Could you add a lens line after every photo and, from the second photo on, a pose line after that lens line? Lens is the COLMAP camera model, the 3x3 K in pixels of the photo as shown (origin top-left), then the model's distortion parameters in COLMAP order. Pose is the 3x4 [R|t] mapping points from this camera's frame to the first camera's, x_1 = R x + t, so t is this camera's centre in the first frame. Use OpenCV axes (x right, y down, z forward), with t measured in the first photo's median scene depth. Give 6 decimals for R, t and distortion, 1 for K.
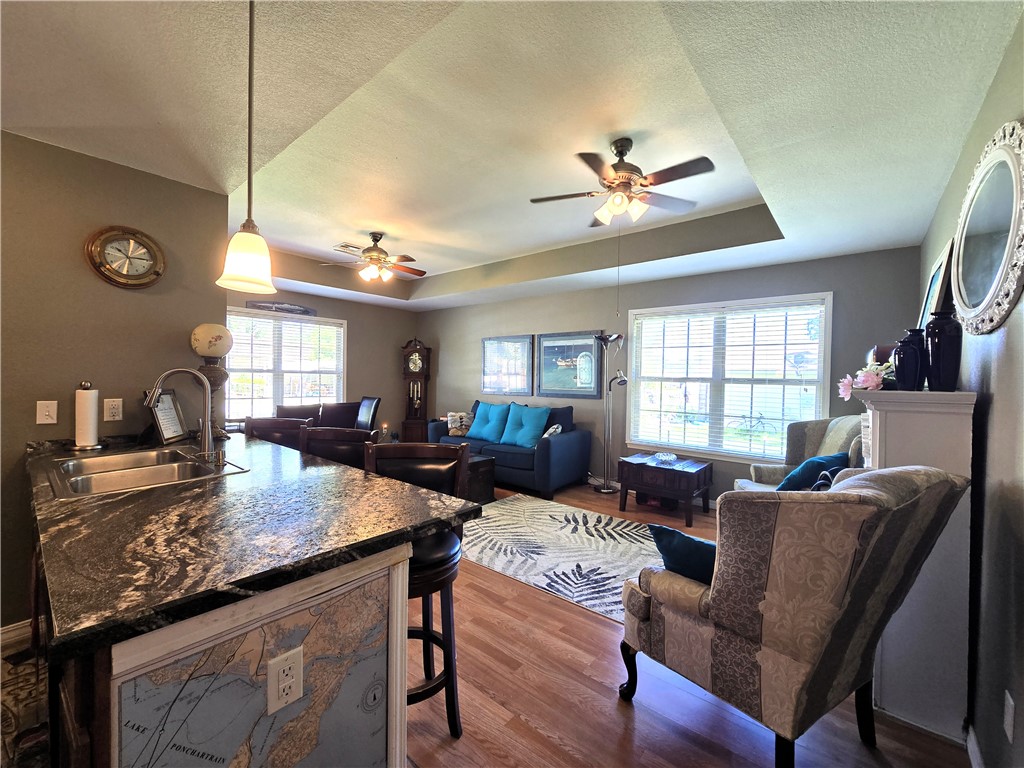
lens RADIAL K [[420.9, 0, 508.3], [0, 420.9, 383.8], [0, 0, 1]] dist [-0.007440, 0.001705]
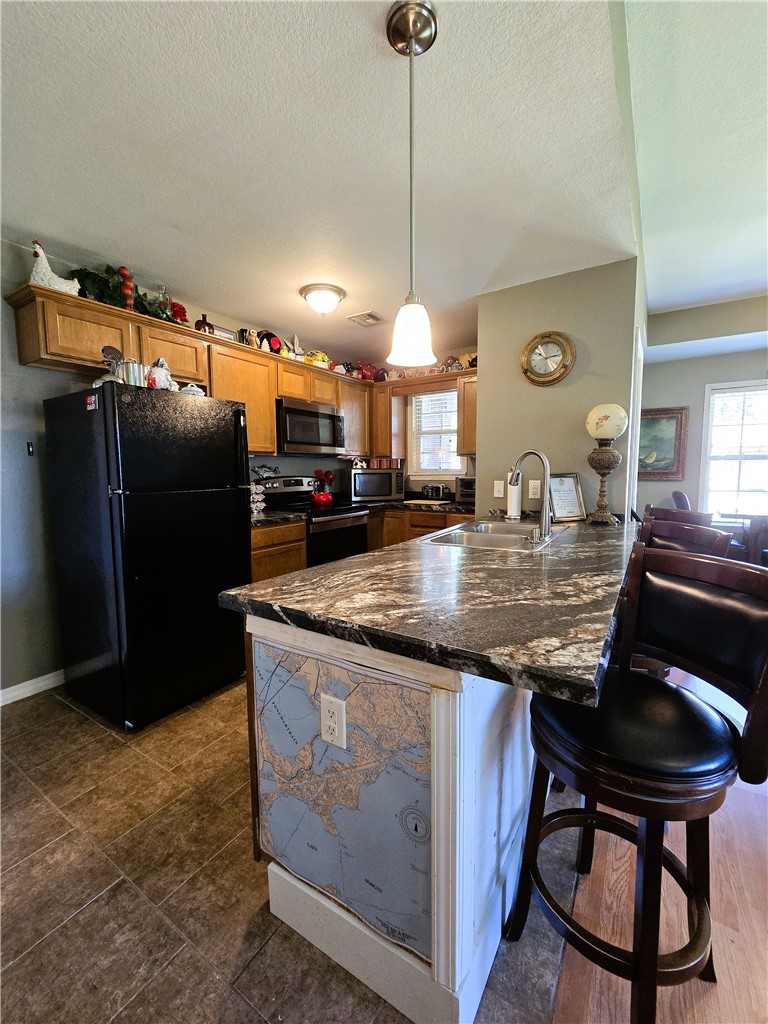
lens RADIAL K [[420.9, 0, 385.2], [0, 420.9, 508.3], [0, 0, 1]] dist [-0.007440, 0.001705]
pose [[0.128811, 0.072156, -0.989041, 0.140576], [-0.005465, 0.997386, 0.072053, 0.019869], [0.991654, -0.003876, 0.128869, 0.265327]]
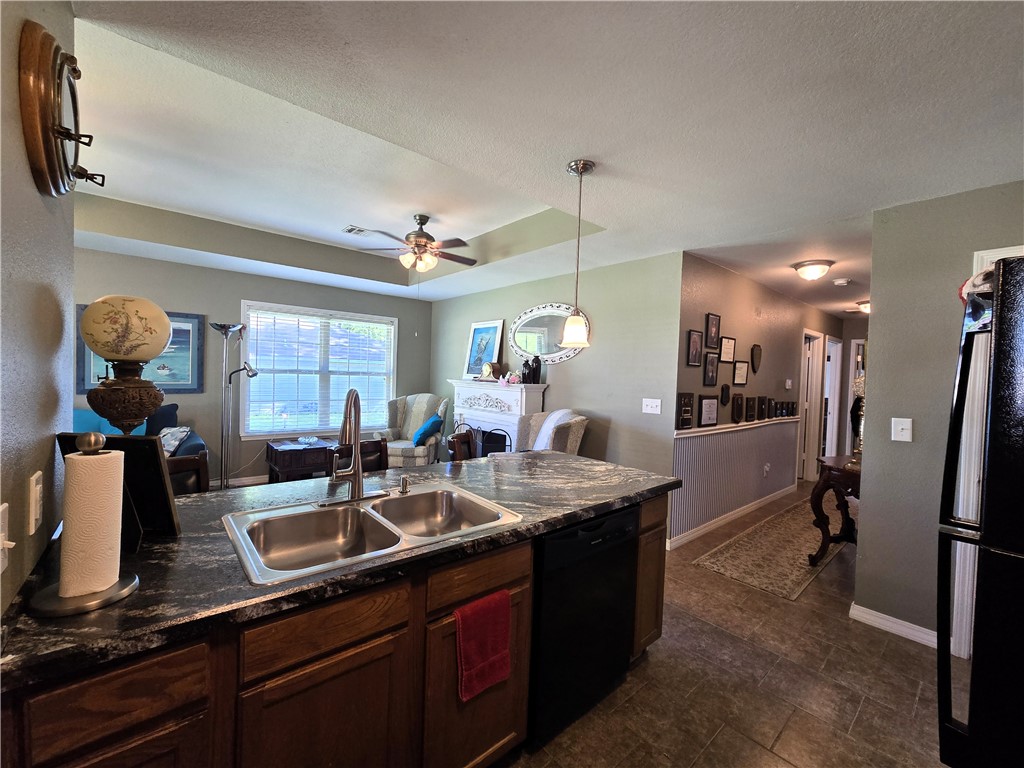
lens RADIAL K [[420.9, 0, 510.2], [0, 420.9, 381.9], [0, 0, 1]] dist [-0.007440, 0.001705]
pose [[0.159710, -0.035022, 0.986543, -0.811712], [-0.015636, 0.999155, 0.038001, -0.045879], [-0.987040, -0.021495, 0.159027, 0.325672]]
